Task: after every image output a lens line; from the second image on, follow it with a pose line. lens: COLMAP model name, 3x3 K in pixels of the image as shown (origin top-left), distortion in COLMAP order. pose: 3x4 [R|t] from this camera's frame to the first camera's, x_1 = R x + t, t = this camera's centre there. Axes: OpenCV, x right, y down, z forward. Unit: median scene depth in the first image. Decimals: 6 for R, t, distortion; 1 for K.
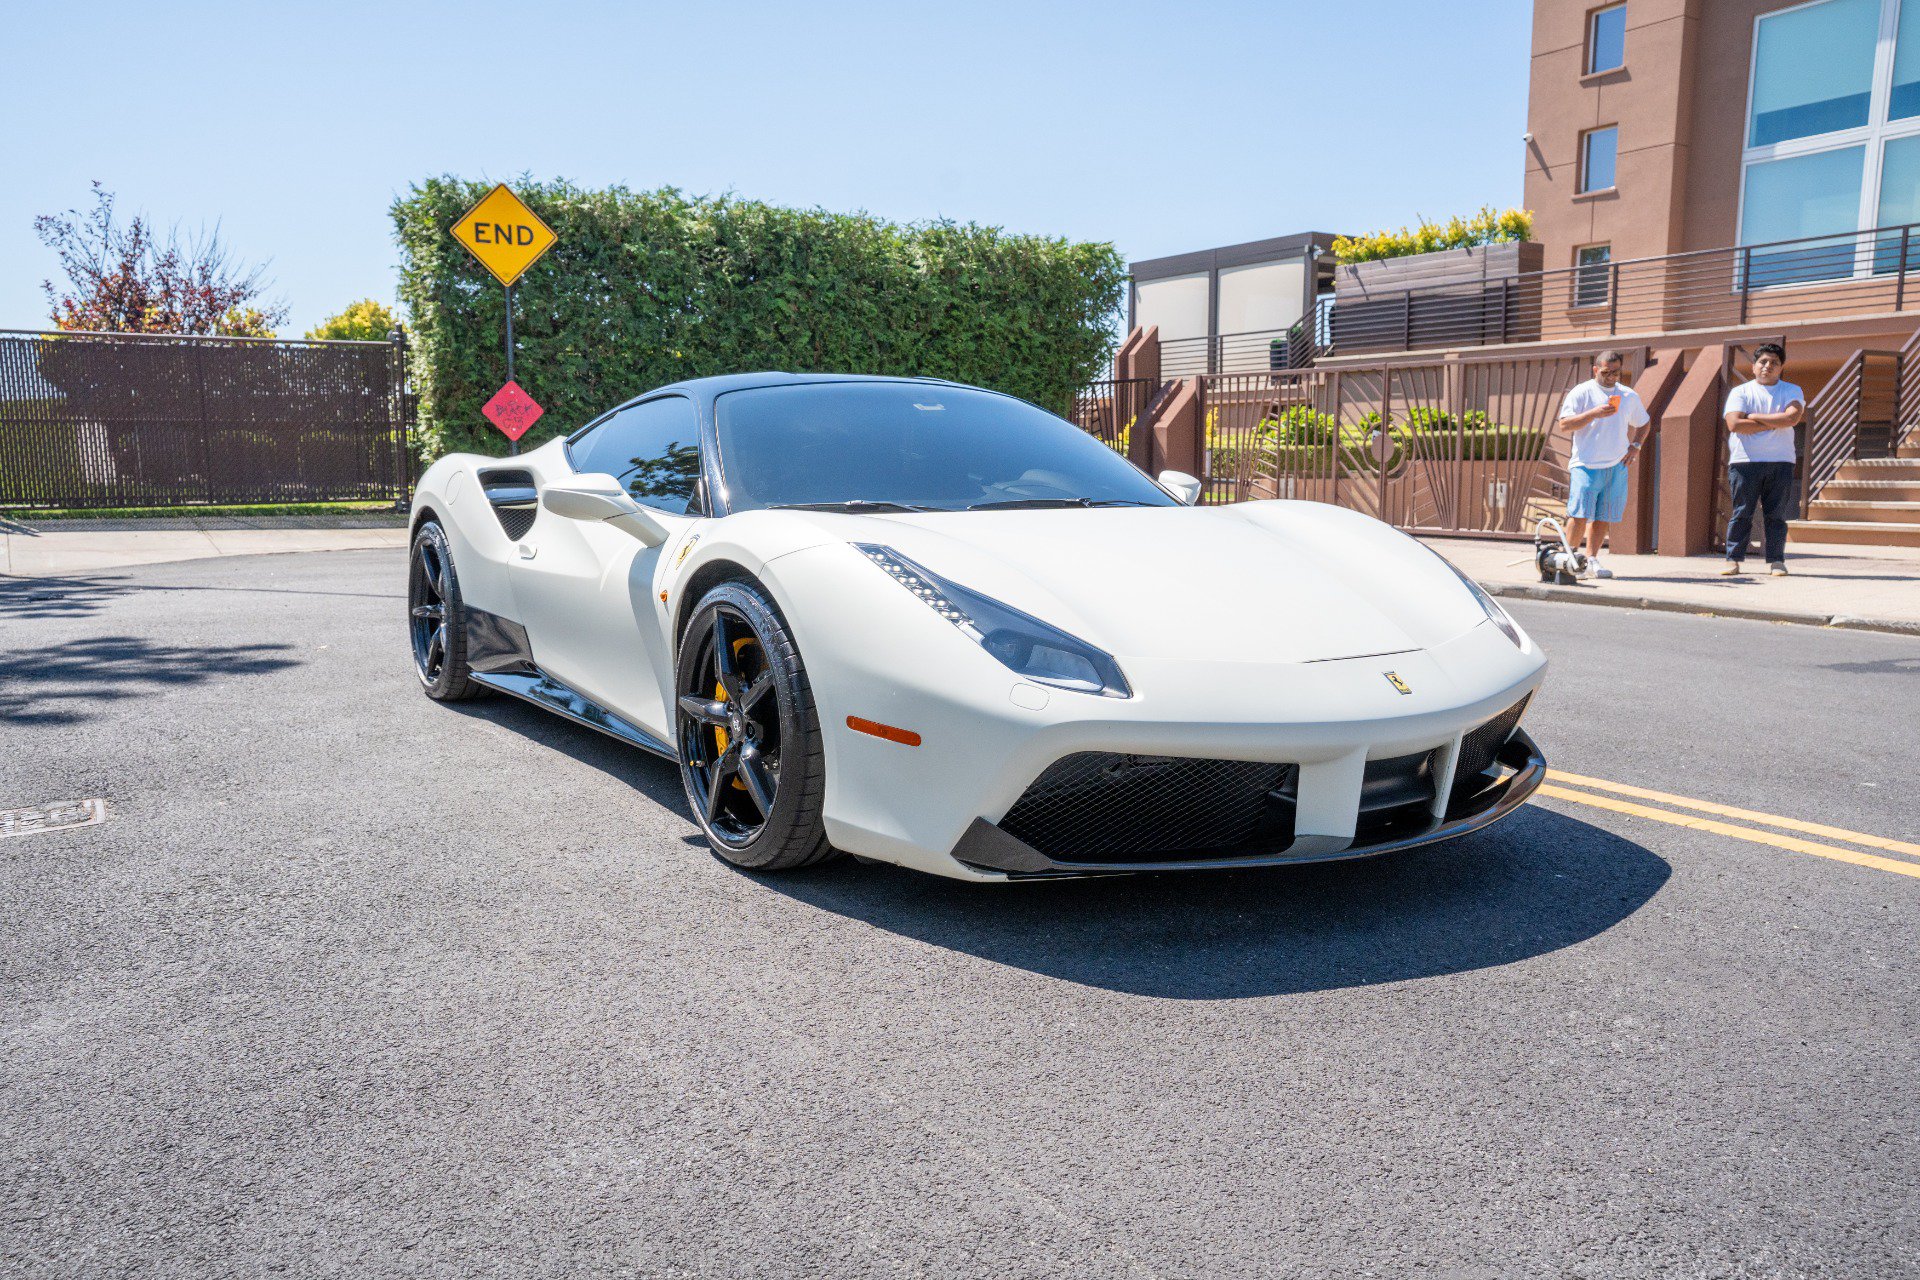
lens RADIAL K [[1508.4, 0, 985.3], [0, 1508.4, 639.9], [0, 0, 1]] dist [-0.018910, 0.083744]
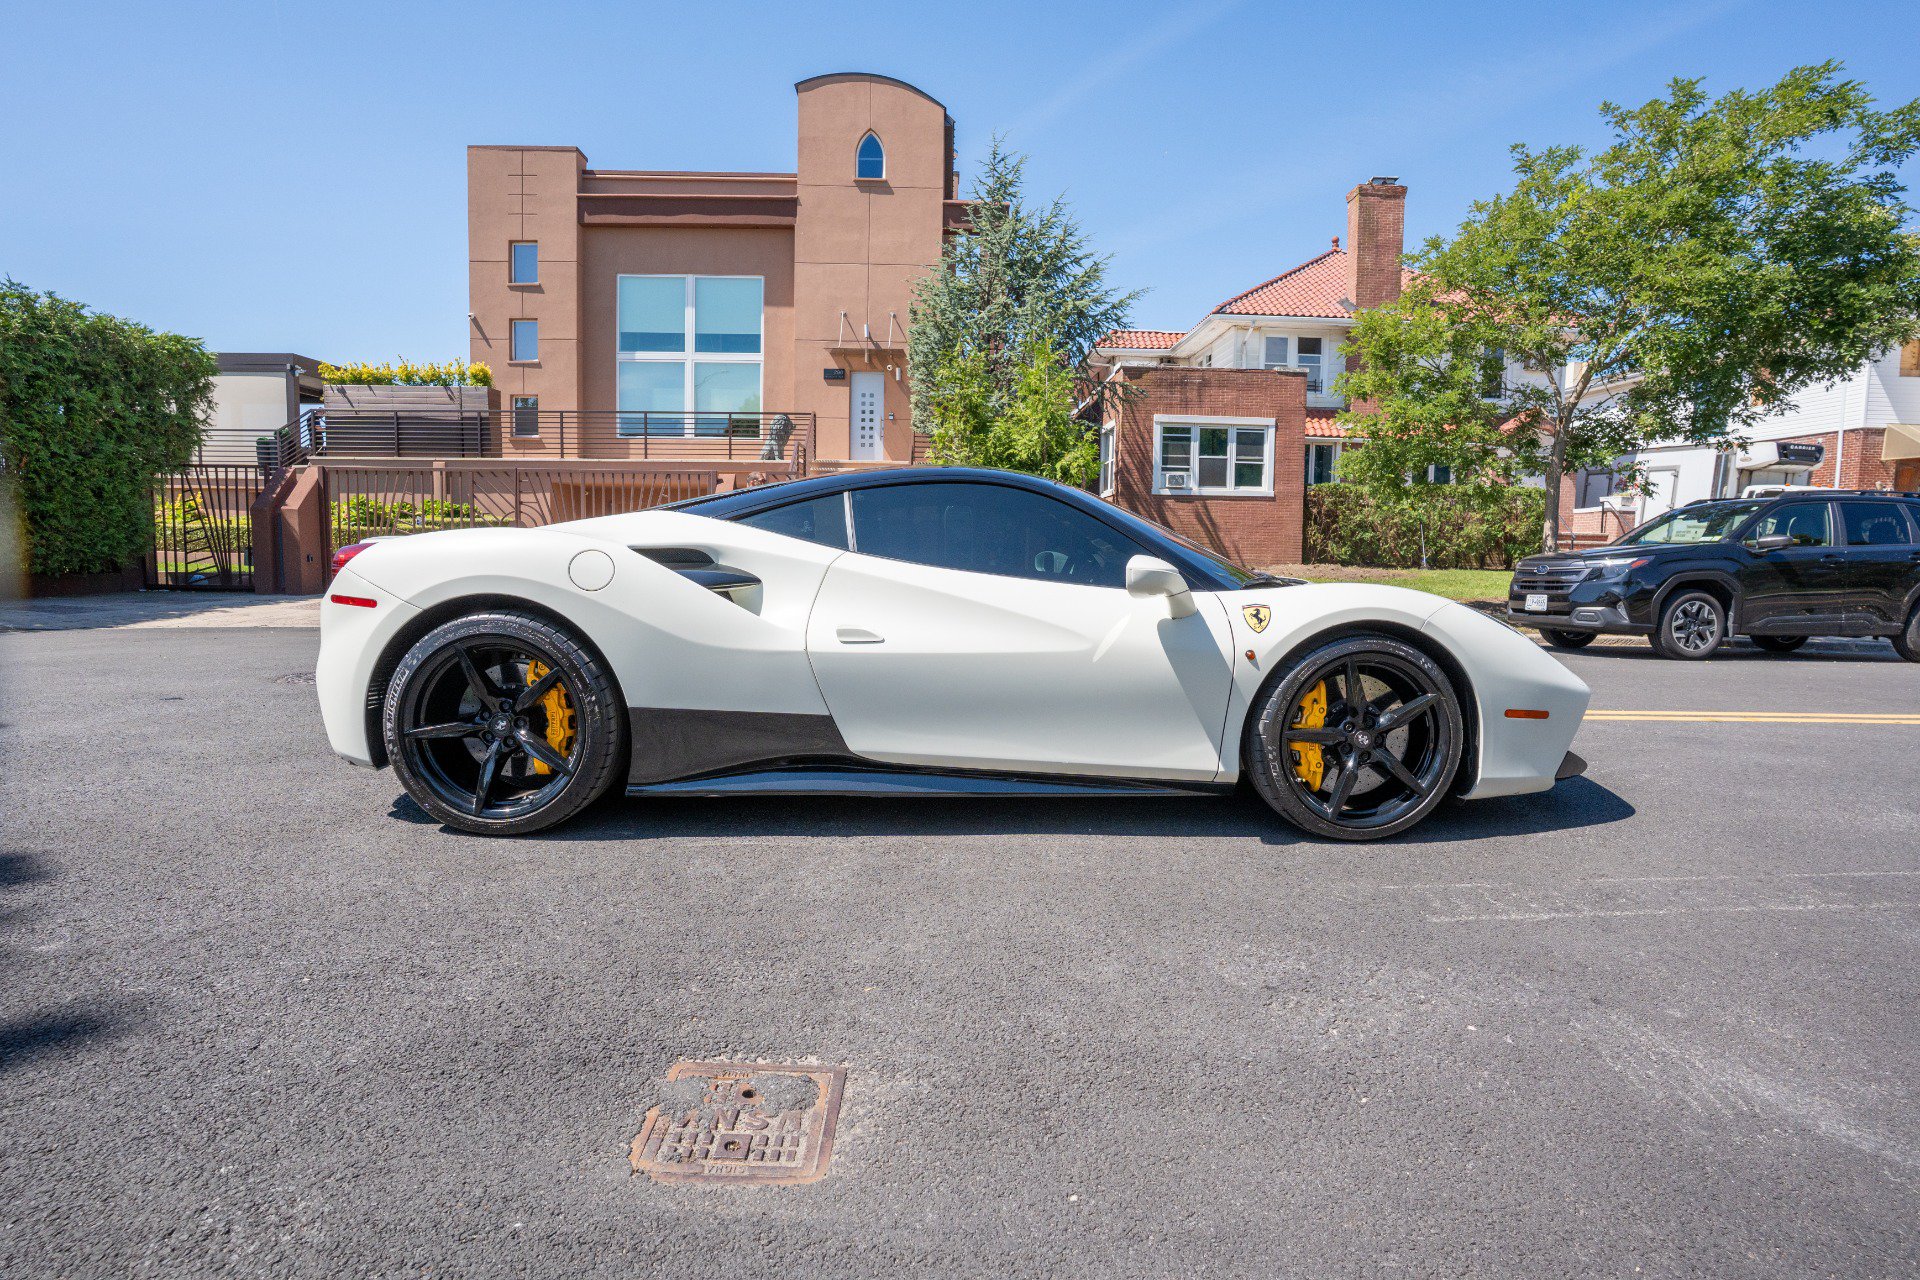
lens RADIAL K [[959.8, 0, 987.5], [0, 959.8, 590.0], [0, 0, 1]] dist [-0.001345, 0.000941]
pose [[0.530921, -0.036512, 0.846634, -0.225495], [0.093759, 0.995469, -0.015865, -0.019375], [-0.842218, 0.087802, 0.531939, 0.179787]]
